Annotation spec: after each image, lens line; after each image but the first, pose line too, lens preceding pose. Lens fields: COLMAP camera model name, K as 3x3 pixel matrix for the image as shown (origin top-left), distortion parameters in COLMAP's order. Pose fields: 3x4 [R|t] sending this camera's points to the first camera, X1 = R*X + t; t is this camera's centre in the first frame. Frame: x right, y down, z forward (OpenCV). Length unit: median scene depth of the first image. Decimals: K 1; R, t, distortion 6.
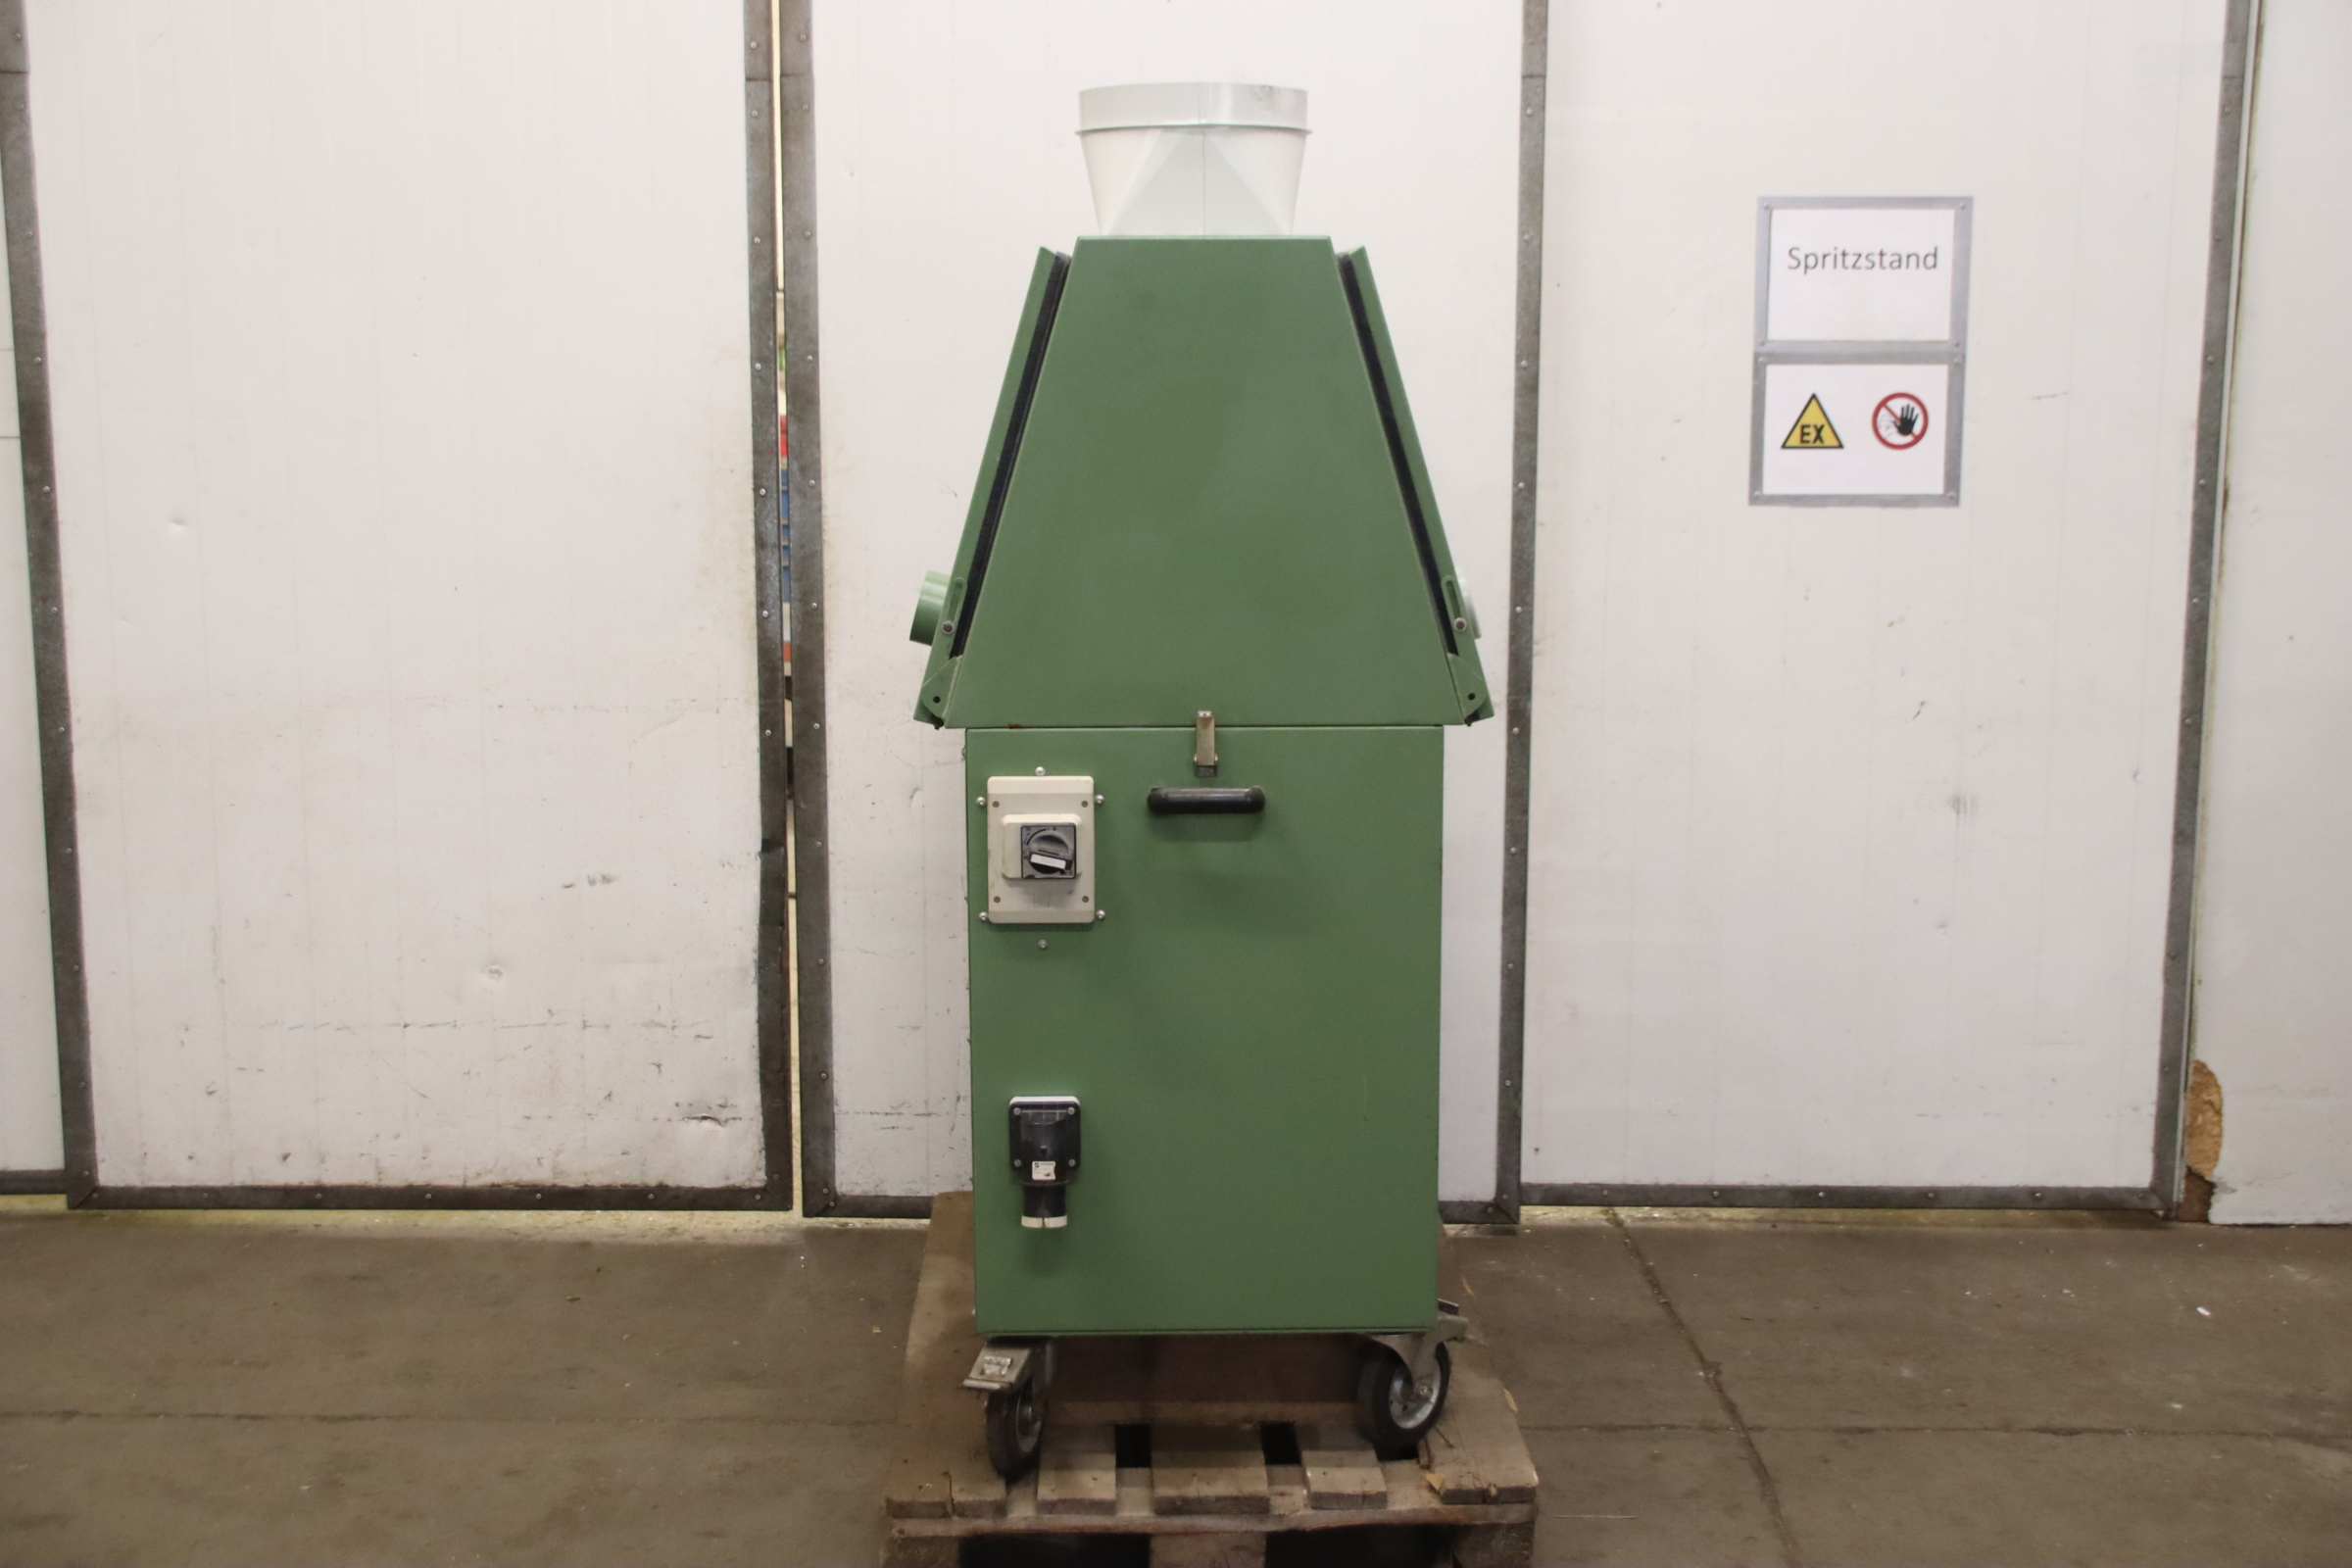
lens RADIAL K [[2909.8, 0, 1184.9], [0, 2909.8, 778.1], [0, 0, 1]] dist [0.014761, 0.000000]
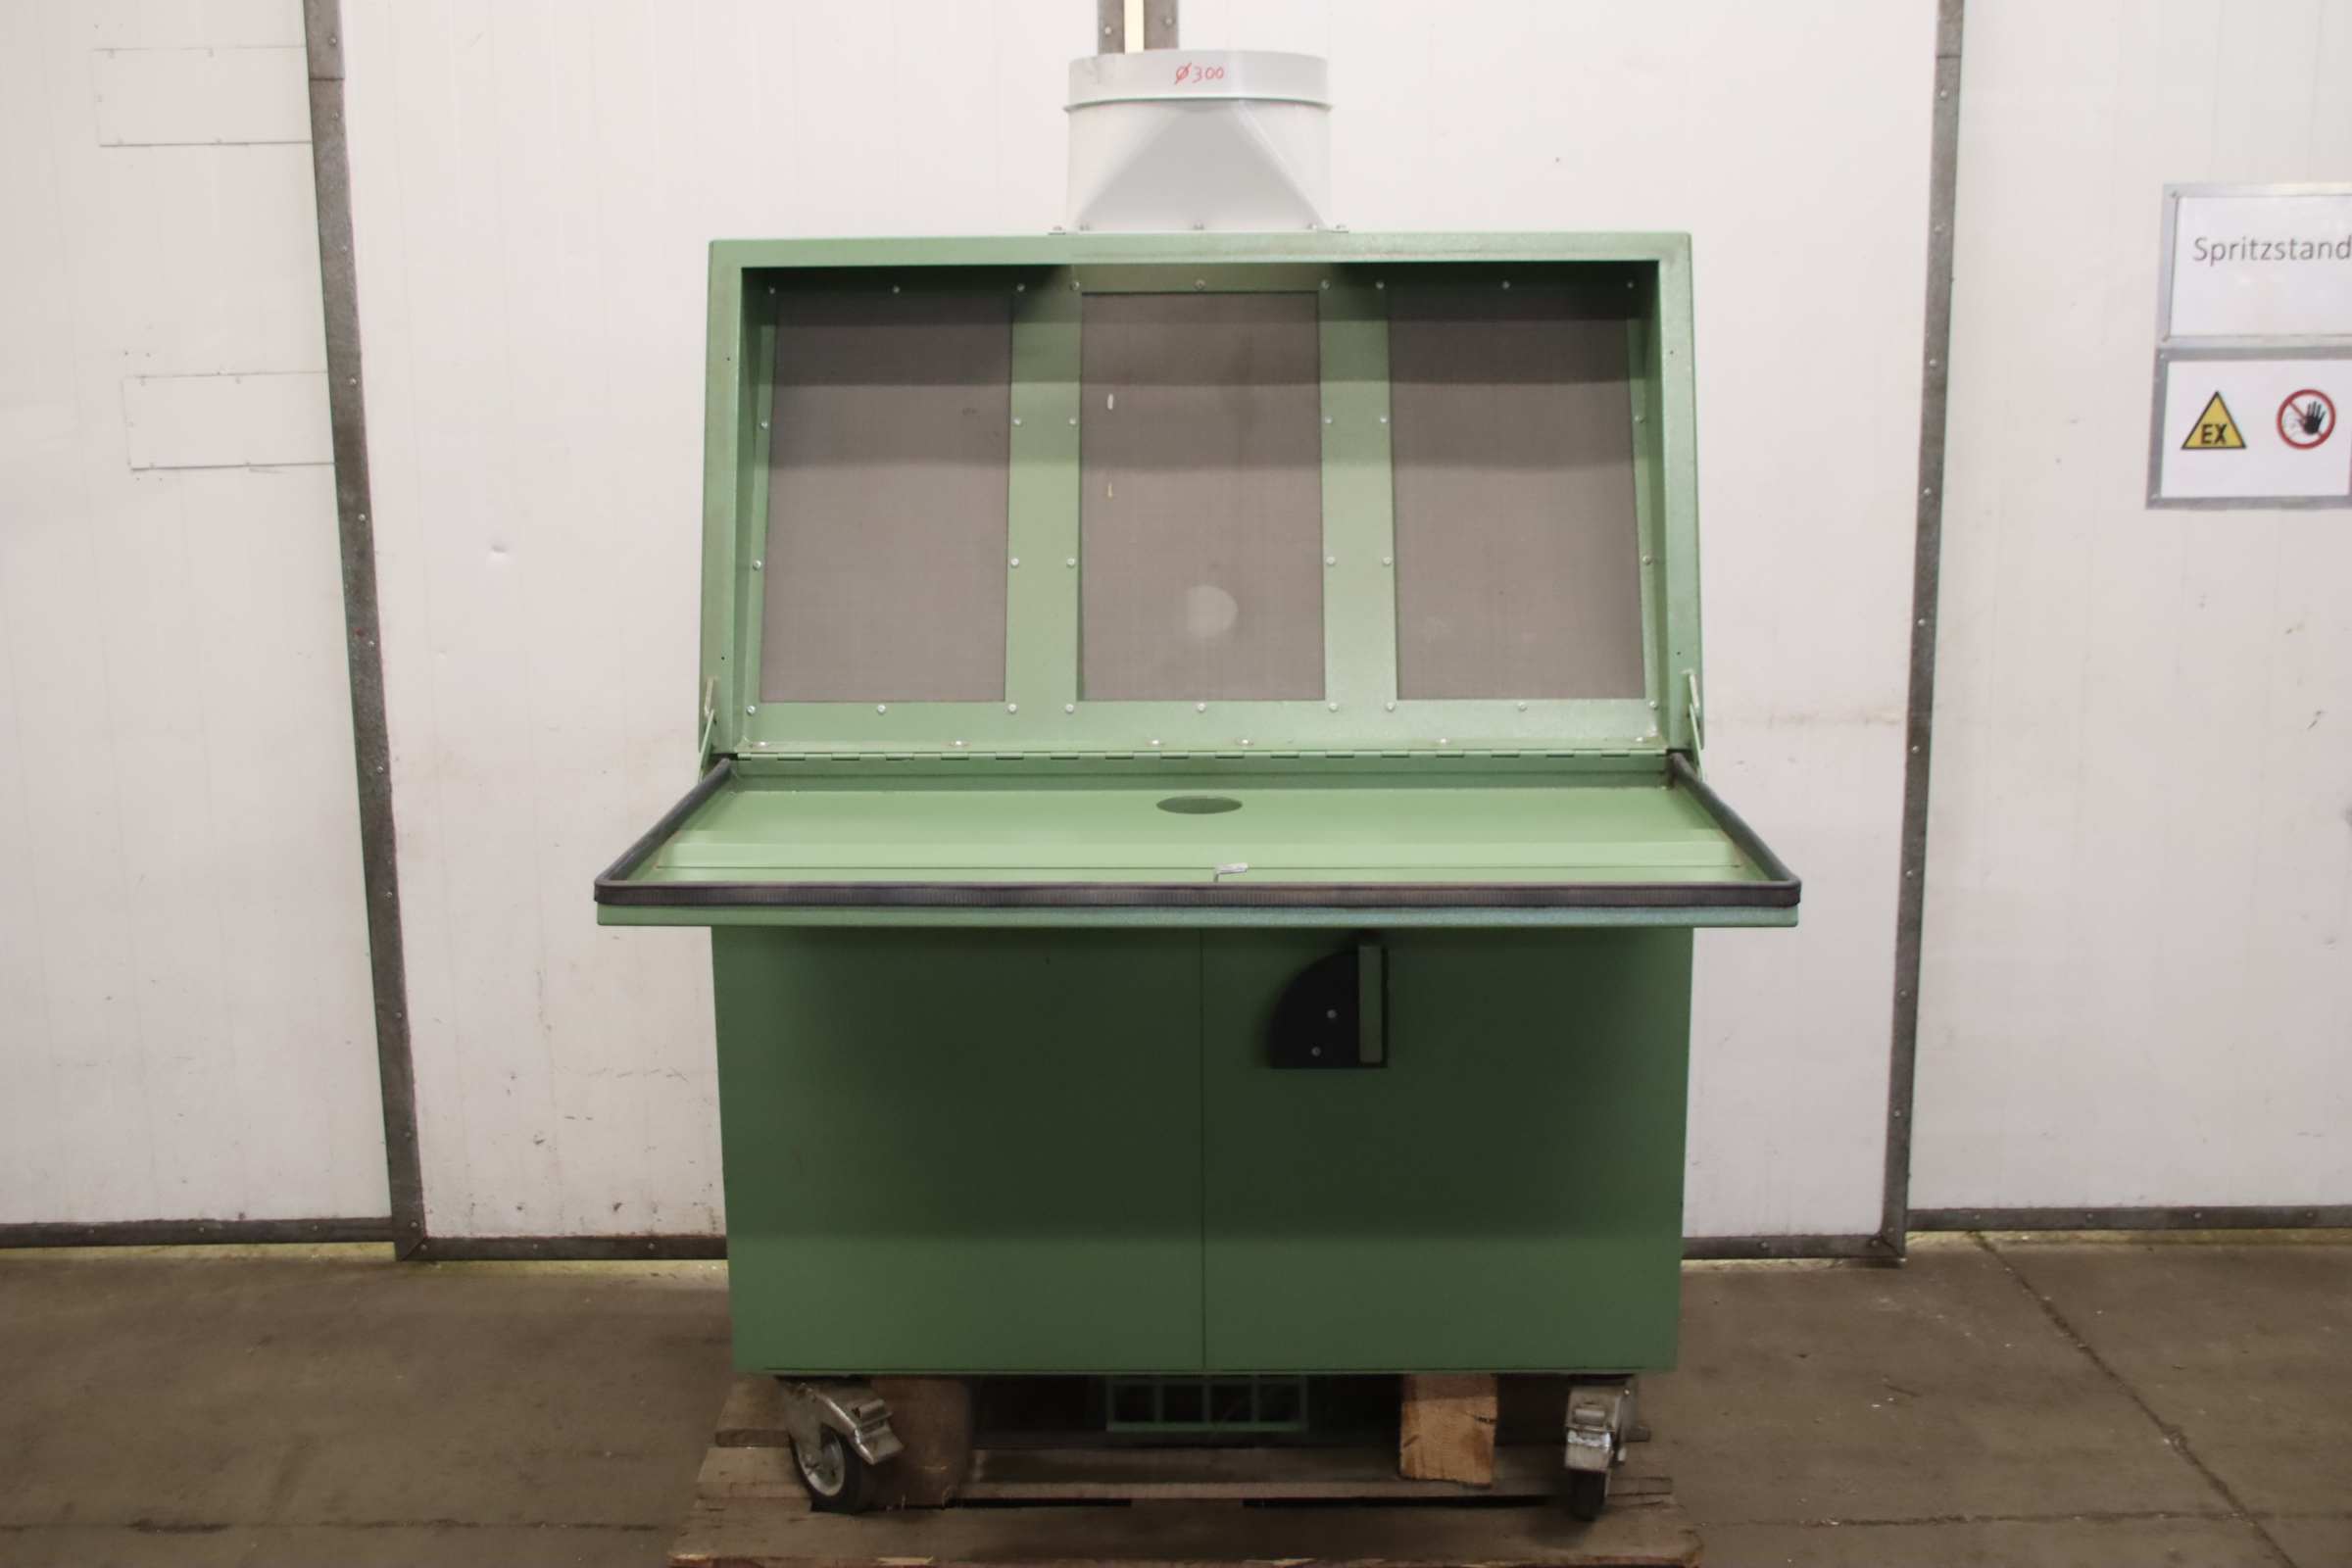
lens RADIAL K [[2429.3, 0, 1161.5], [0, 2429.3, 777.9], [0, 0, 1]] dist [-0.047824, 0.000000]
pose [[0.999892, -0.014696, 0.000342, -0.130869], [0.014683, 0.999562, 0.025710, -0.030631], [-0.000720, -0.025702, 0.999669, 0.209836]]
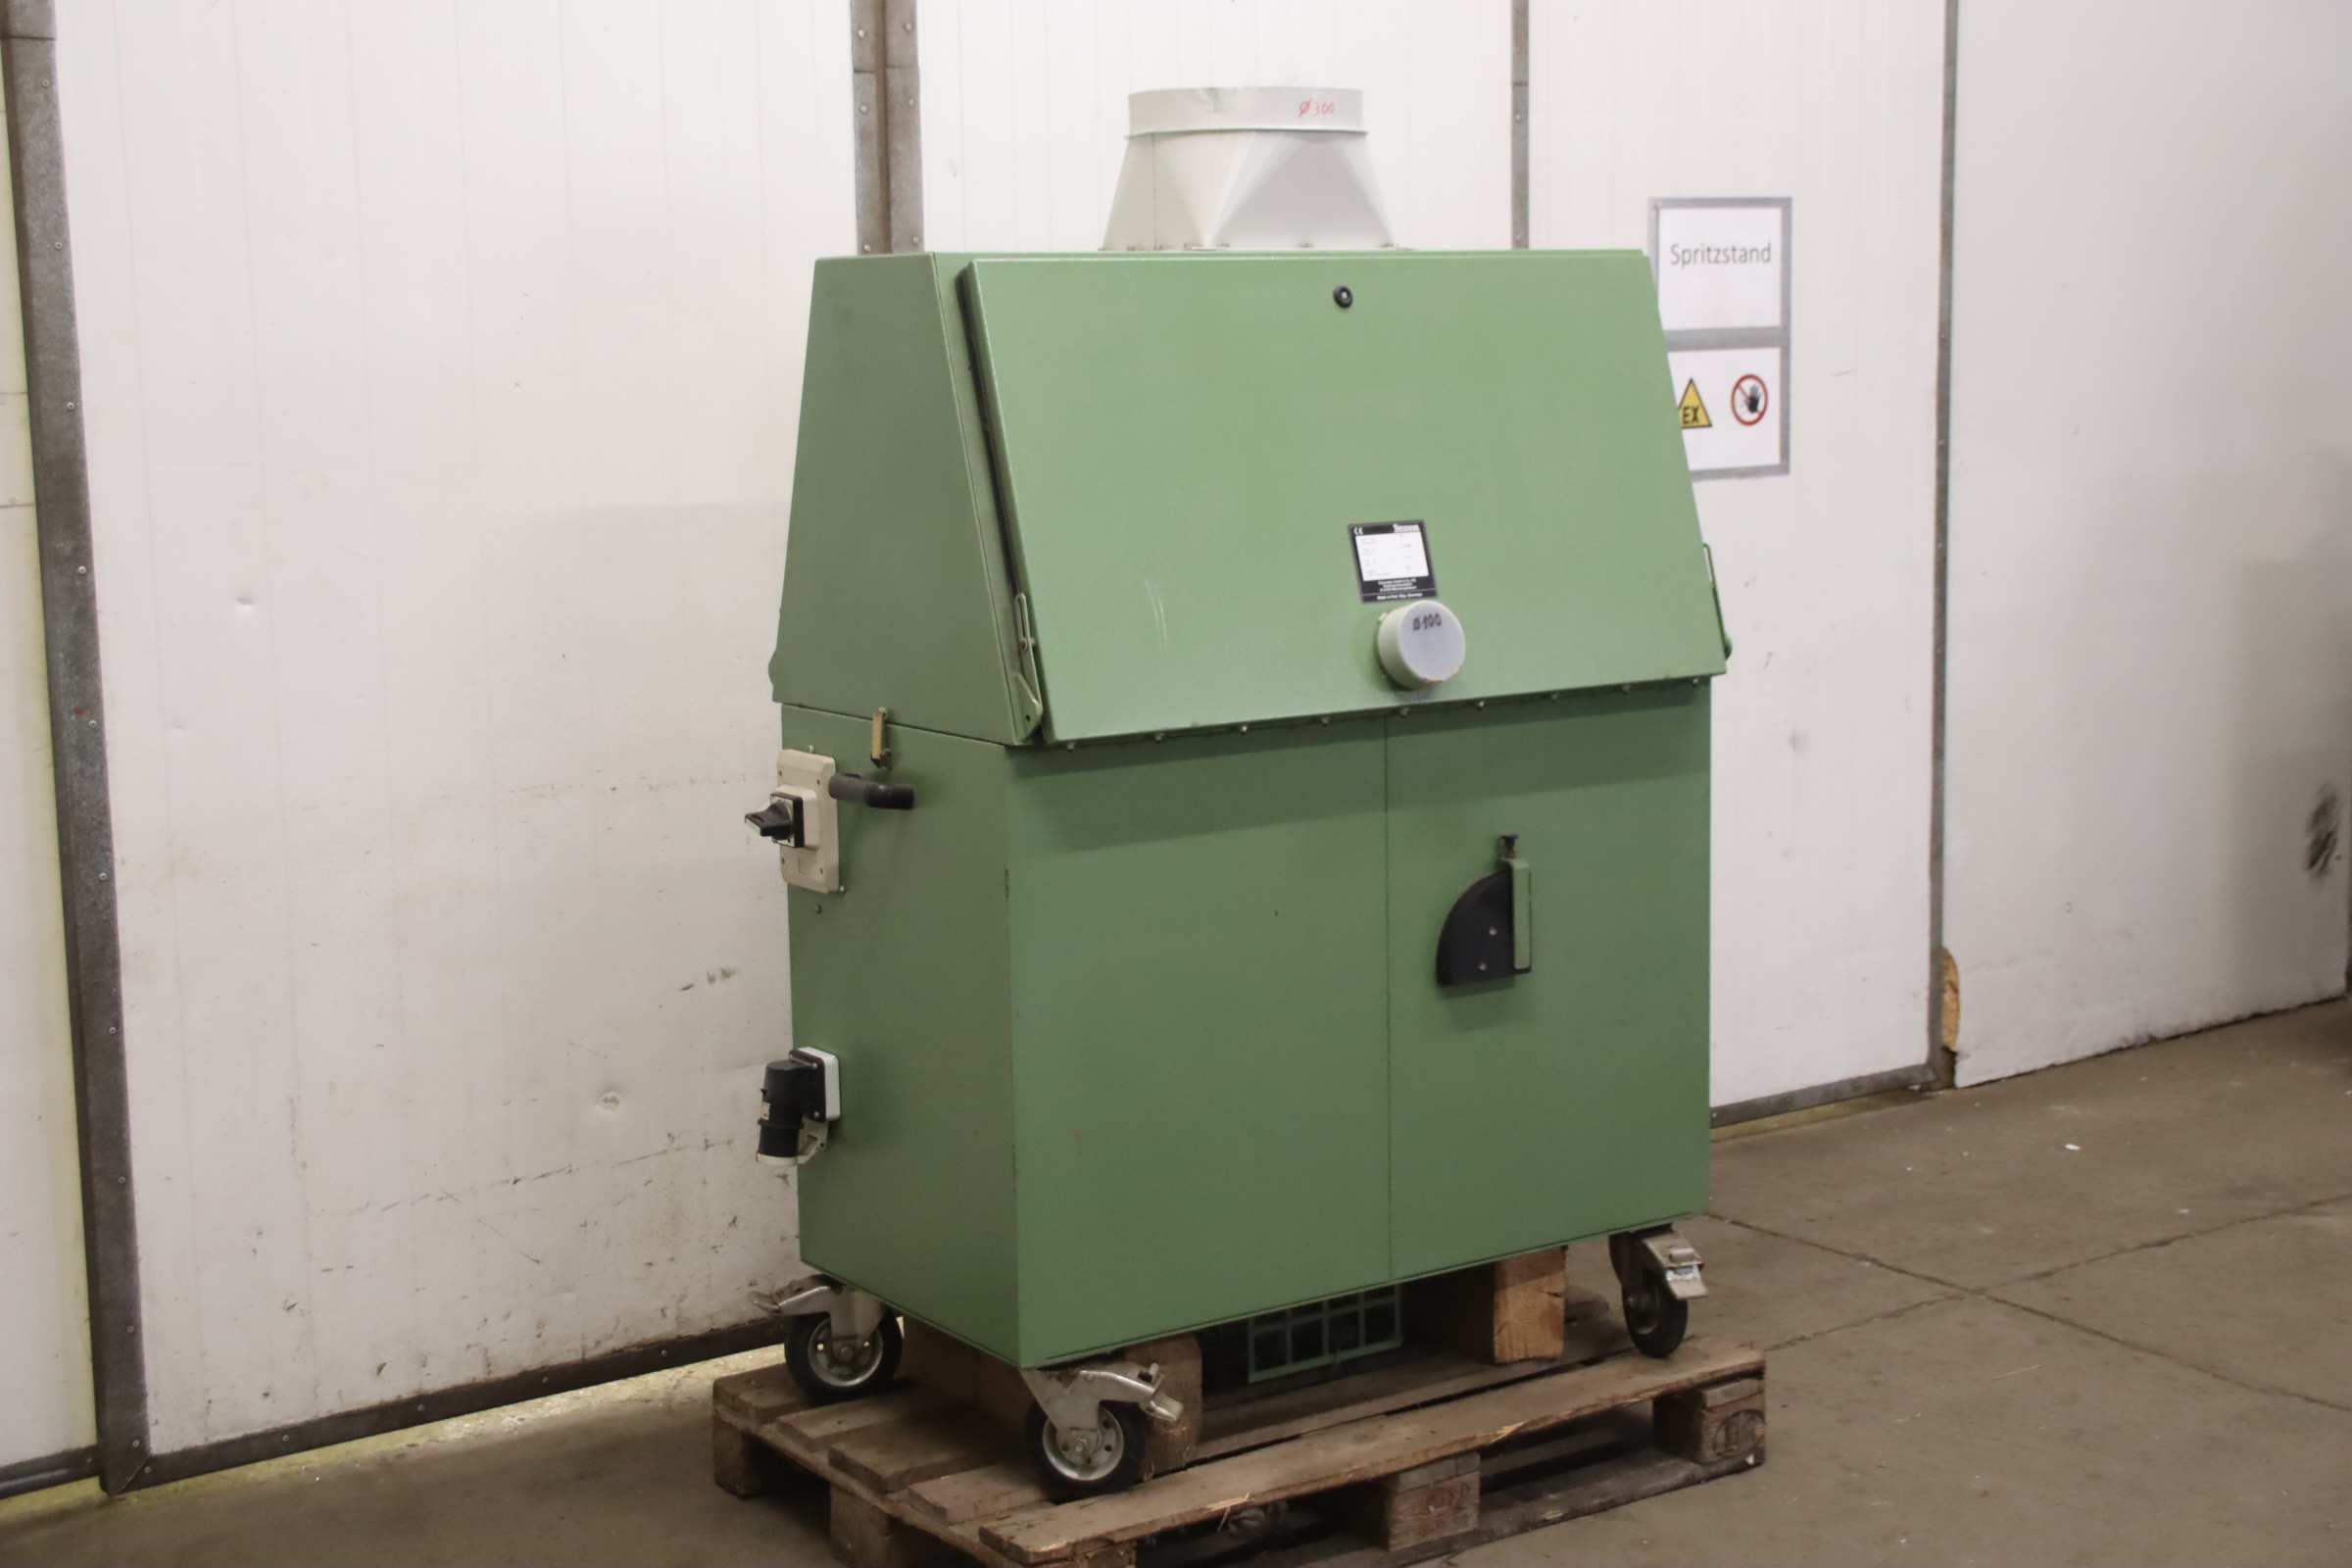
lens RADIAL K [[3382.0, 0, 1192.1], [0, 3382.0, 767.8], [0, 0, 1]] dist [0.093638, 0.000000]
pose [[0.805477, -0.099402, 0.584231, -0.687712], [0.114675, 0.993343, 0.010907, -0.022168], [-0.581426, 0.058211, 0.811514, 0.085725]]
